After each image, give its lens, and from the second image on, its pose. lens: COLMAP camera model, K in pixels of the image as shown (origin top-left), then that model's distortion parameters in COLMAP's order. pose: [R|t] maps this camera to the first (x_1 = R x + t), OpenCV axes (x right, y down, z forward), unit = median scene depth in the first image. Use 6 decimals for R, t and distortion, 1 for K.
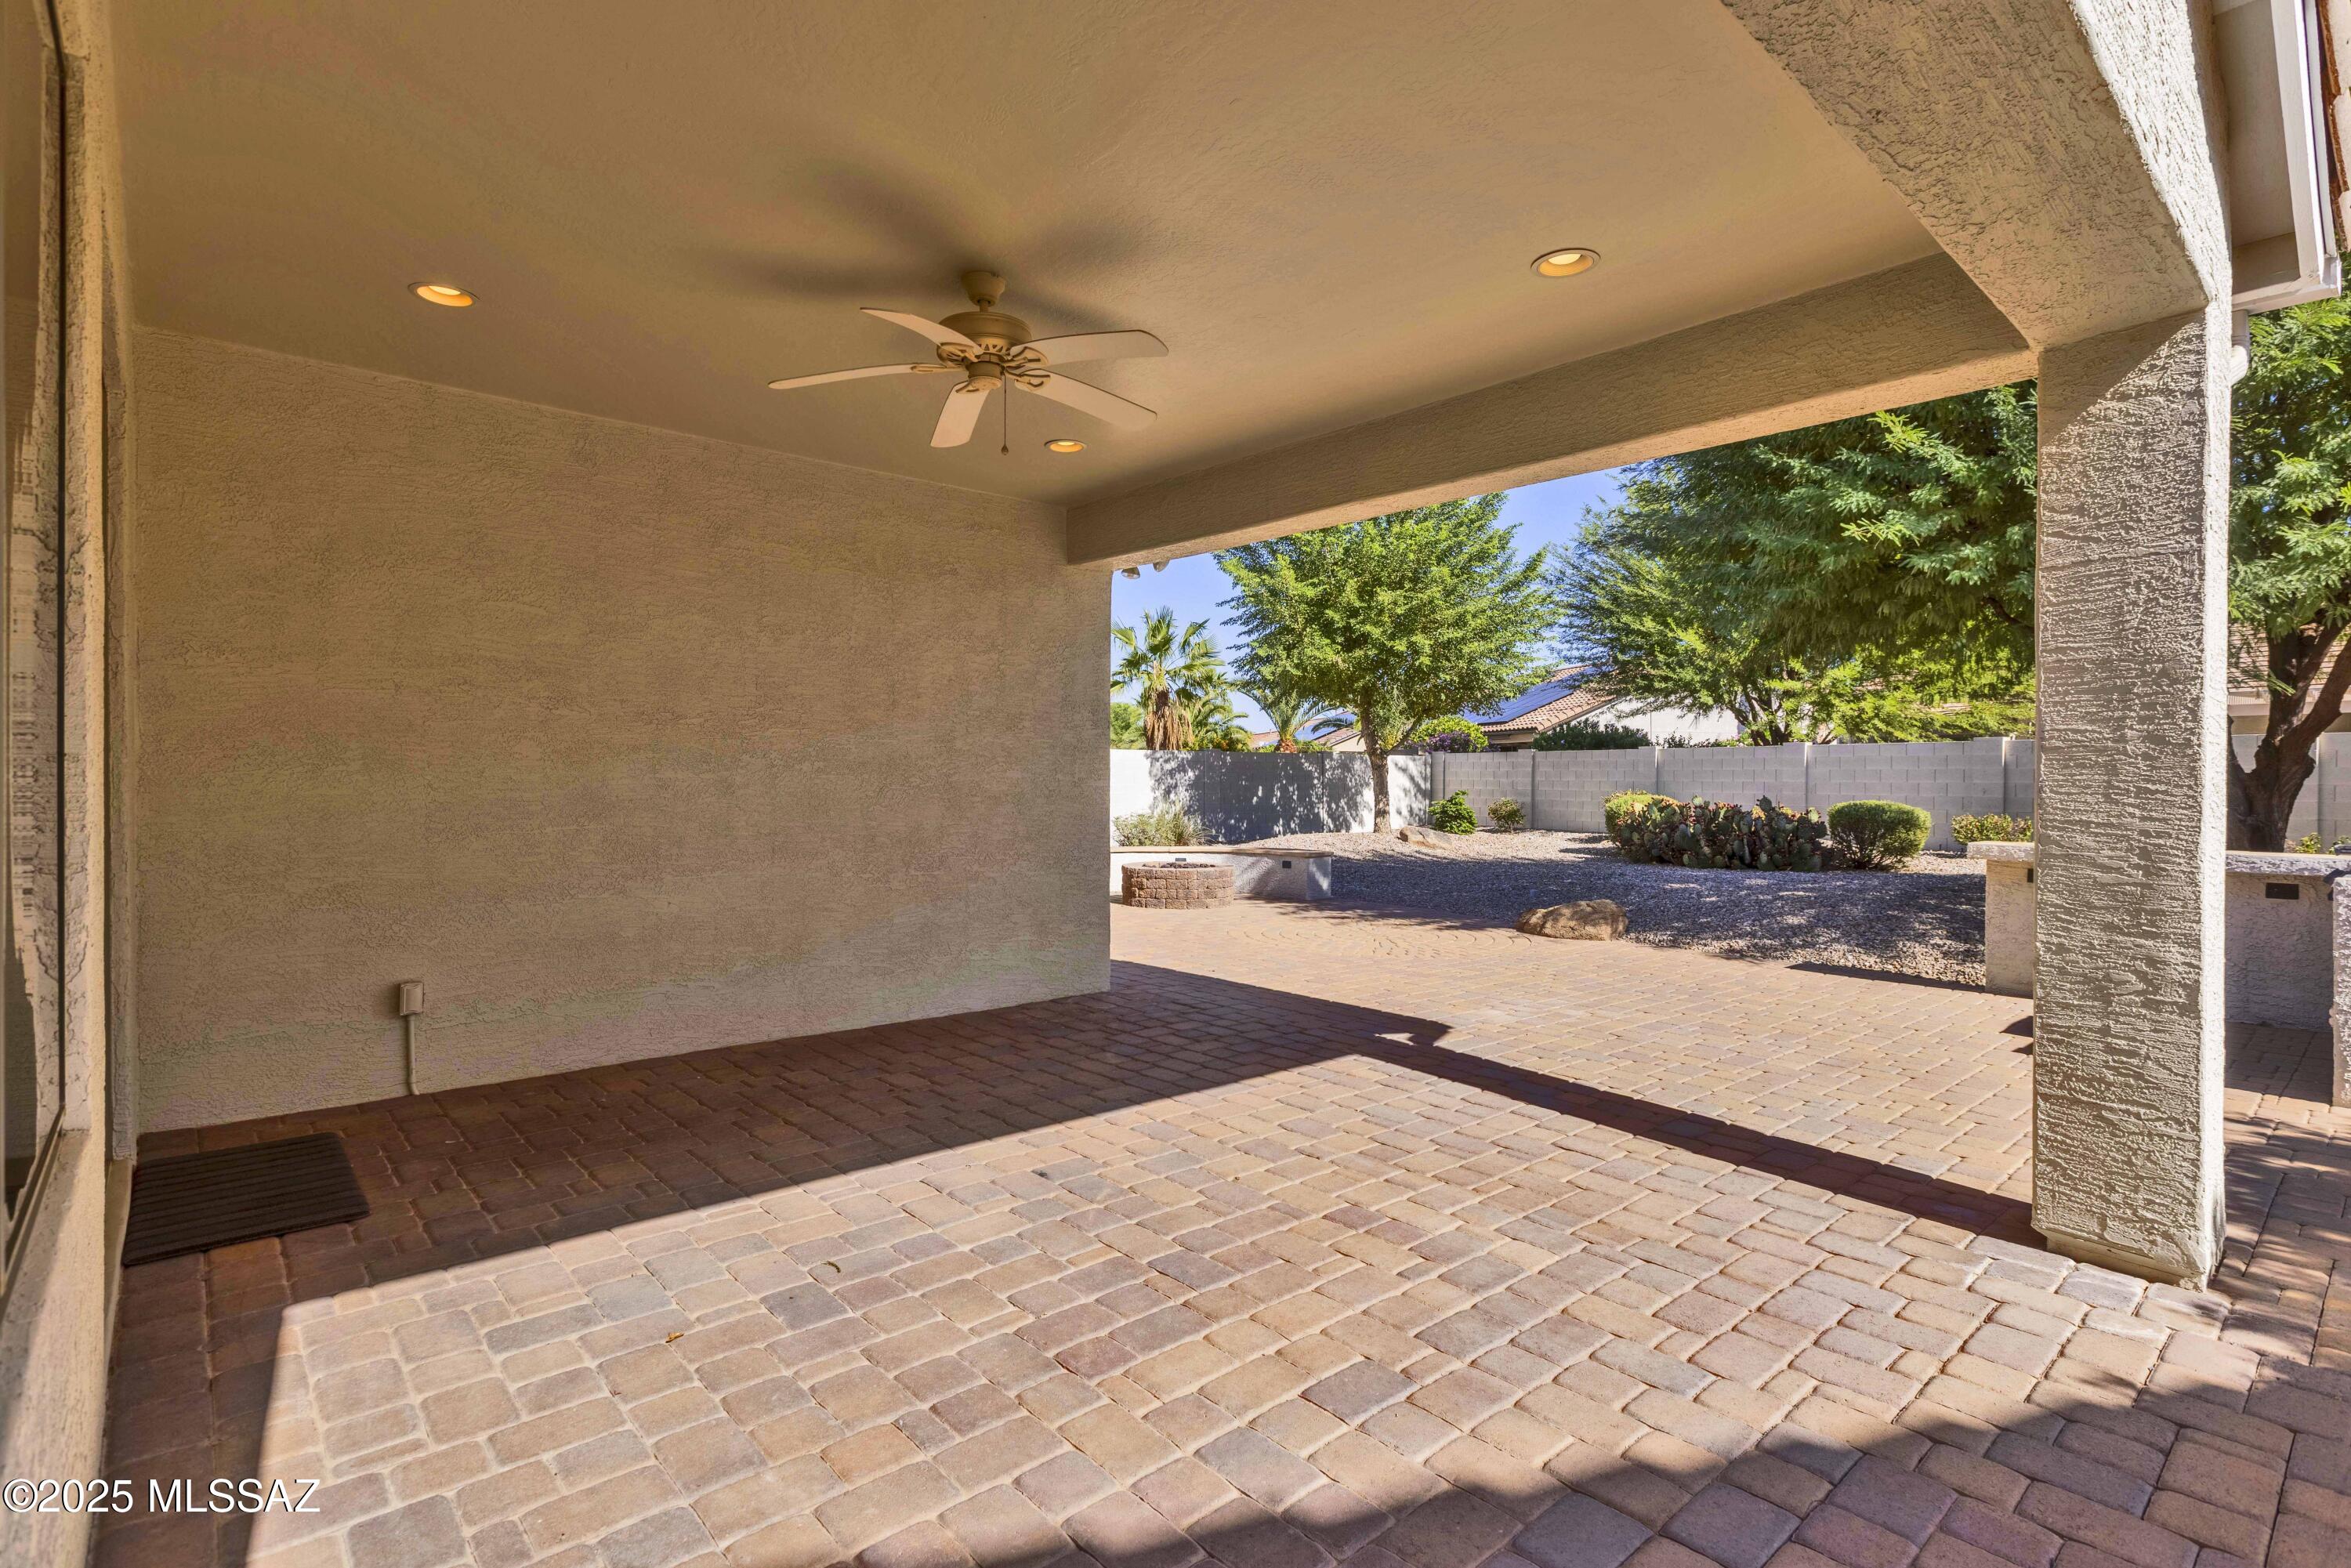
lens RADIAL K [[1089.3, 0, 1184.0], [0, 1089.3, 779.8], [0, 0, 1]] dist [0.002118, 0.000017]
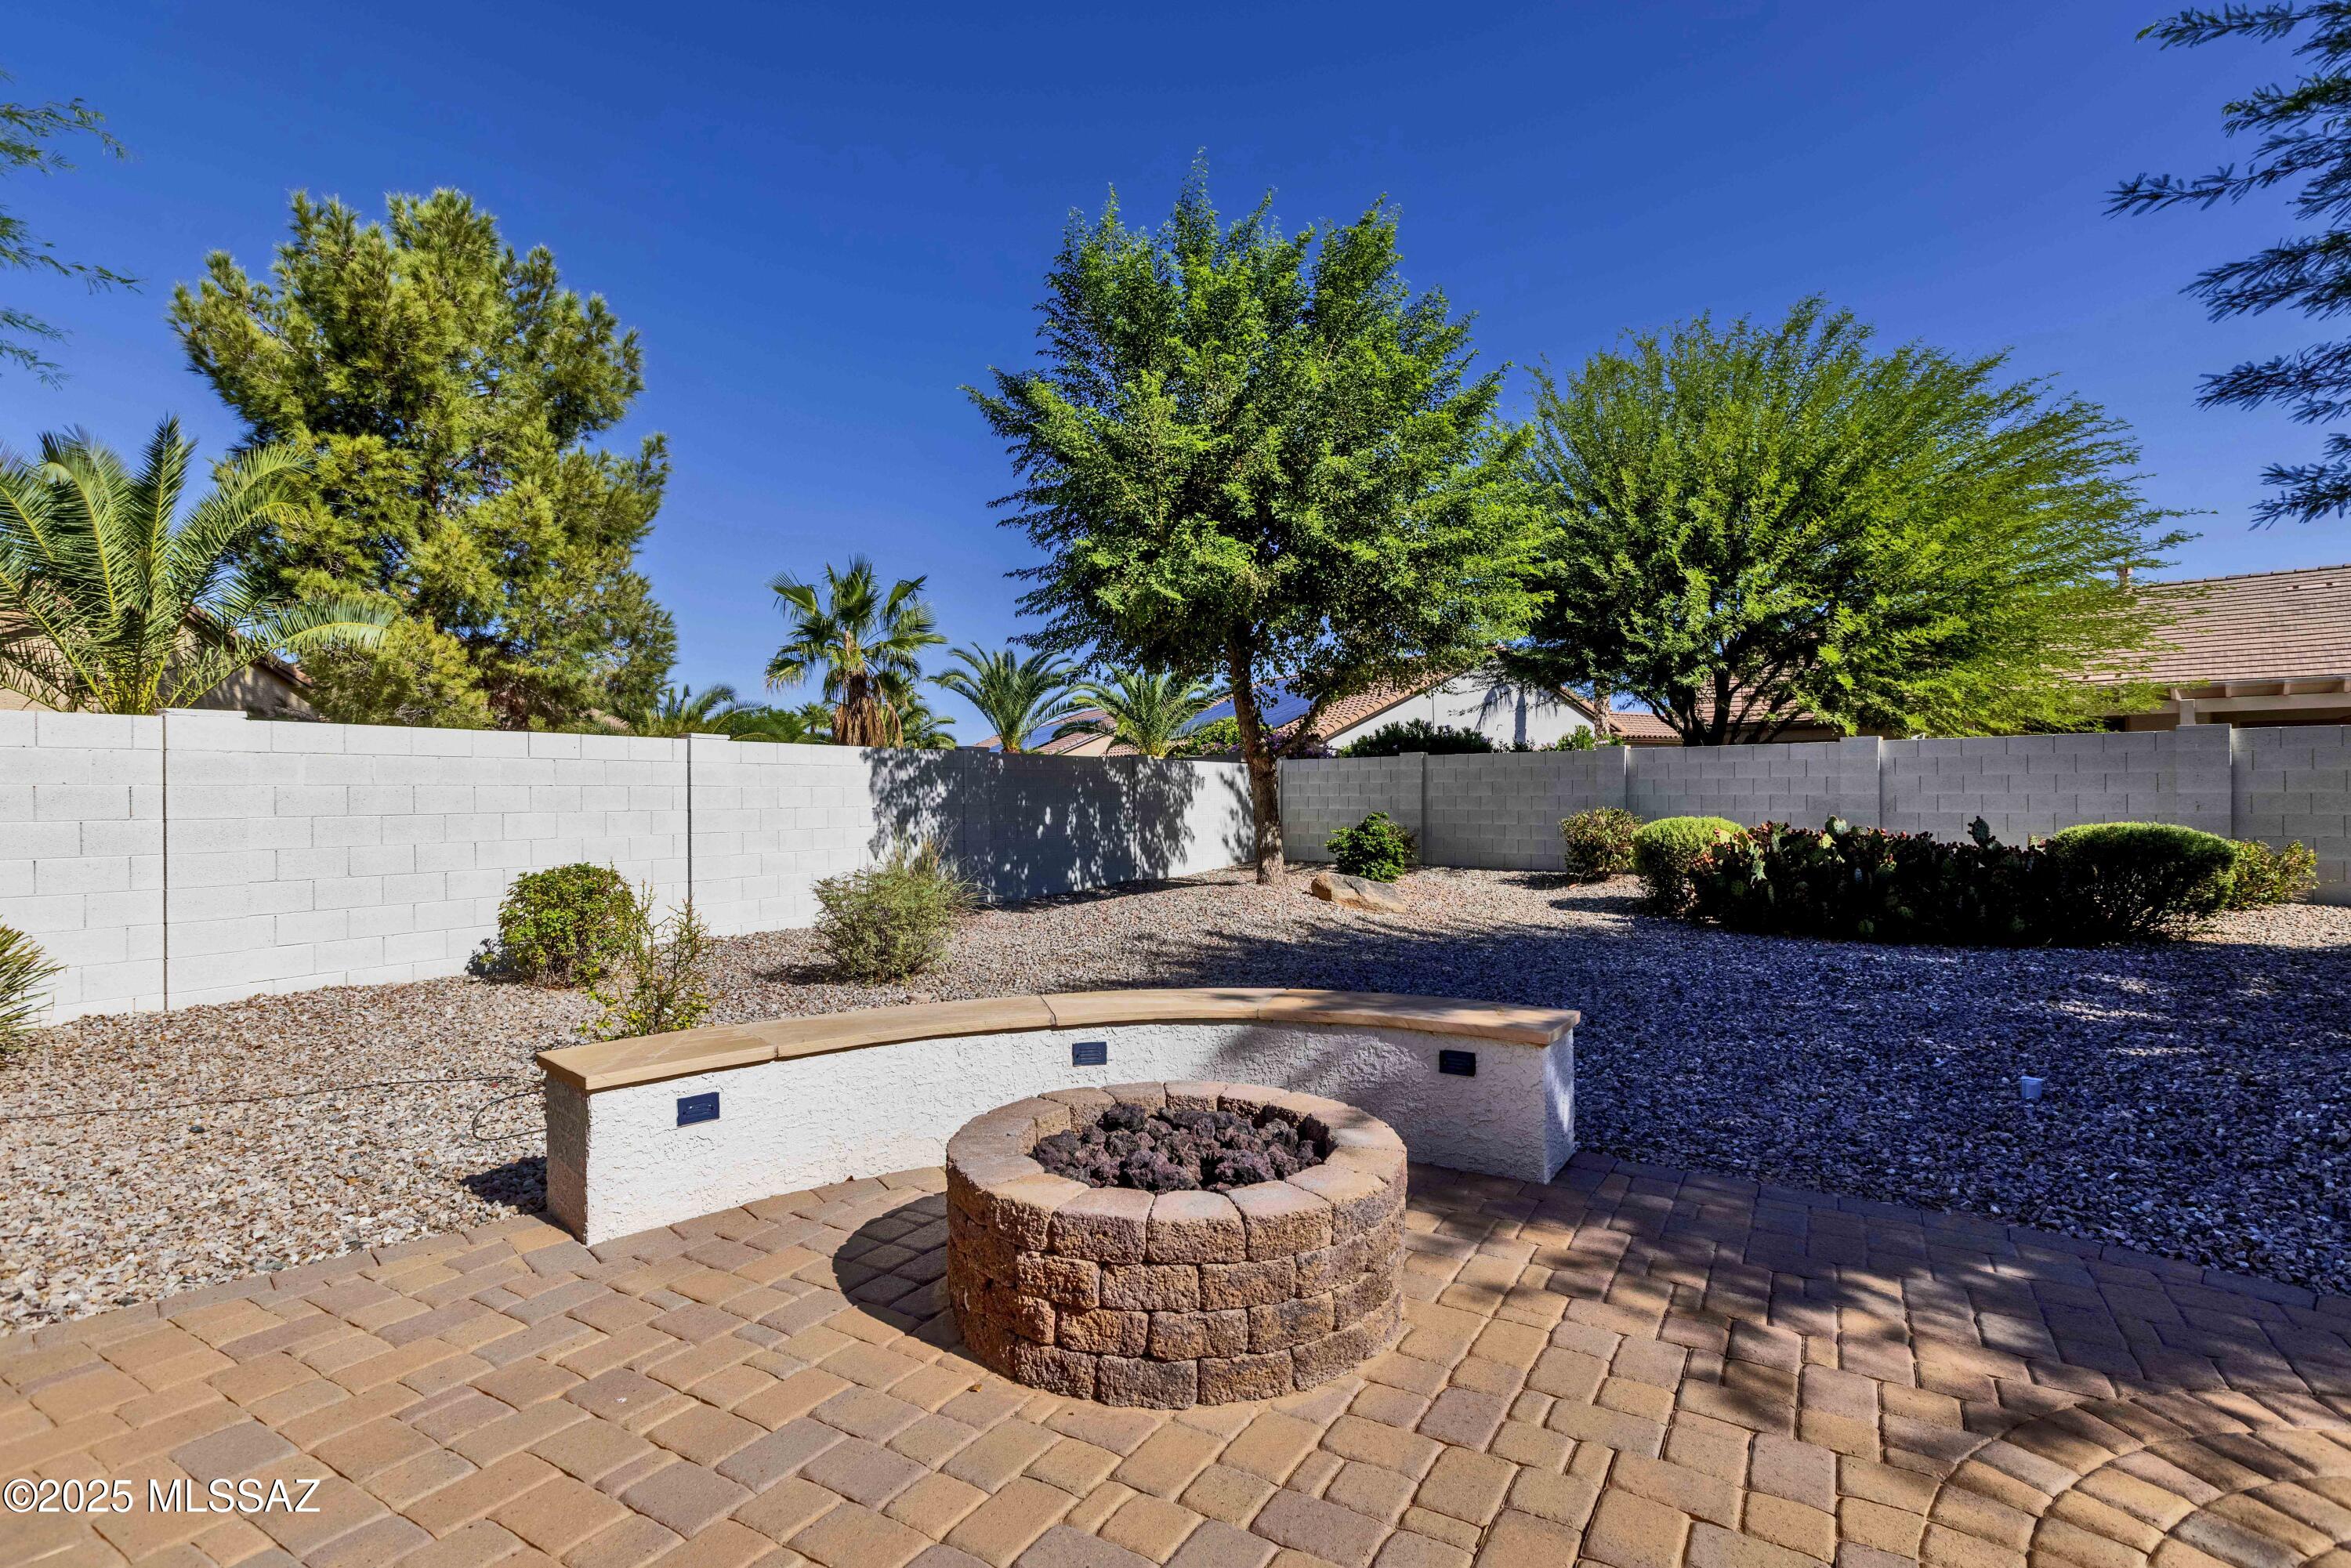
lens RADIAL K [[1089.3, 0, 1186.7], [0, 1089.3, 787.8], [0, 0, 1]] dist [0.002118, 0.000017]
pose [[0.954855, -0.002867, 0.297060, -0.076194], [0.006501, 0.999916, -0.011247, 0.003404], [-0.297003, 0.012670, 0.954793, 0.760120]]
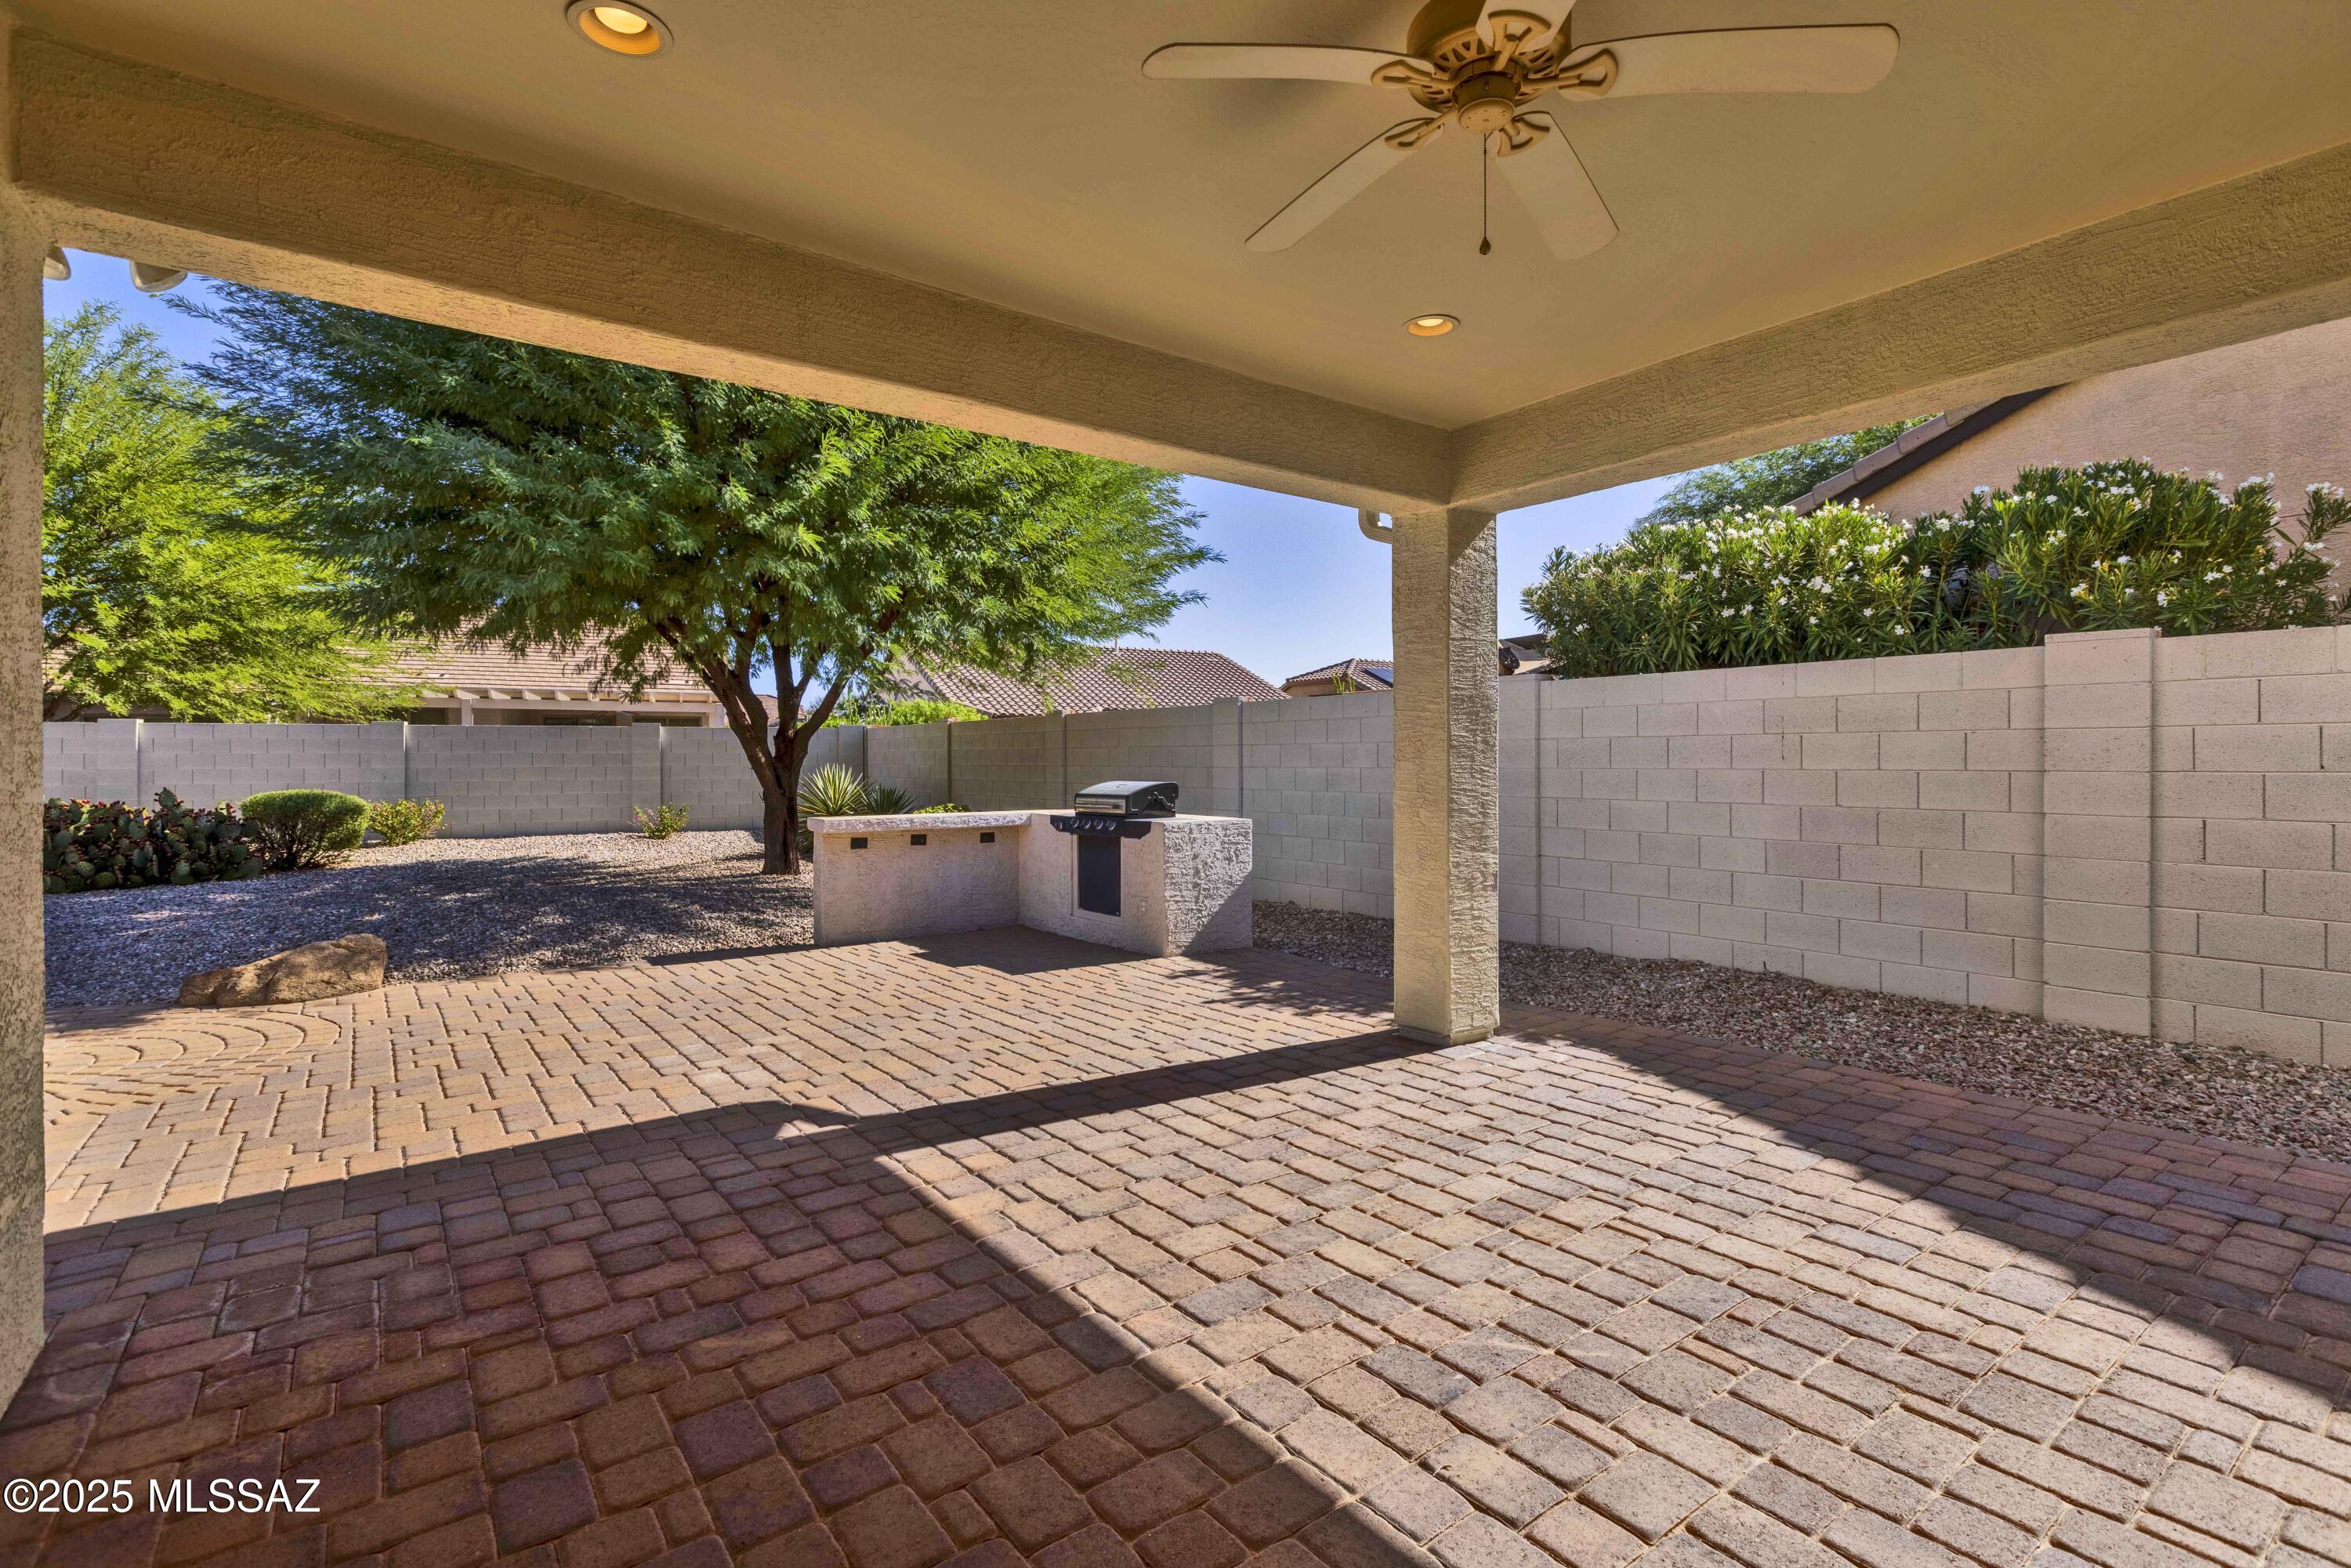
lens RADIAL K [[1089.3, 0, 1166.7], [0, 1089.3, 777.1], [0, 0, 1]] dist [0.002118, 0.000017]
pose [[0.085078, -0.014839, 0.996264, -0.231382], [0.003239, 0.999888, 0.014616, -0.001168], [-0.996369, 0.001983, 0.085117, 0.335266]]
